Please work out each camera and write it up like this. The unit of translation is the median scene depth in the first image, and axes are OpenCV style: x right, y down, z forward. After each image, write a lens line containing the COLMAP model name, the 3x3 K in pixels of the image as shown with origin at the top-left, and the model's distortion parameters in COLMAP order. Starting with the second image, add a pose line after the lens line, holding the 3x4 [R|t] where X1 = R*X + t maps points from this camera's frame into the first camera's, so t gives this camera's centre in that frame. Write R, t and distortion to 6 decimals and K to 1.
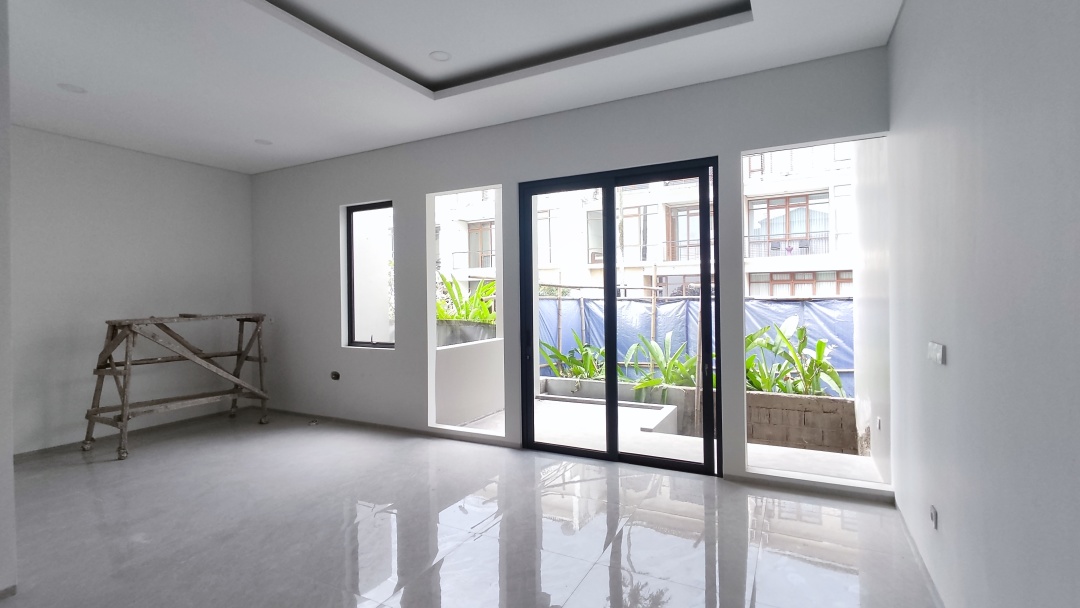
lens RADIAL K [[496.9, 0, 543.6], [0, 496.9, 295.0], [0, 0, 1]] dist [-0.000046, -0.000361]
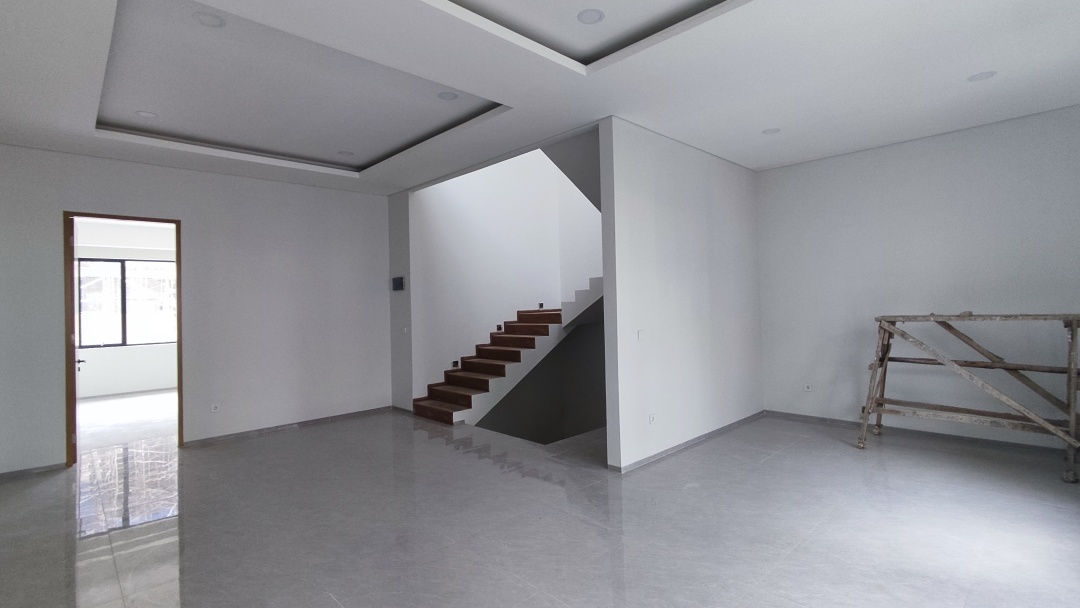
lens RADIAL K [[496.9, 0, 543.6], [0, 496.9, 295.0], [0, 0, 1]] dist [-0.000046, -0.000361]
pose [[-0.314861, 0.001339, -0.949137, 0.306258], [0.027726, 0.999585, -0.007788, -0.003801], [0.948733, -0.028768, -0.314767, 0.609534]]
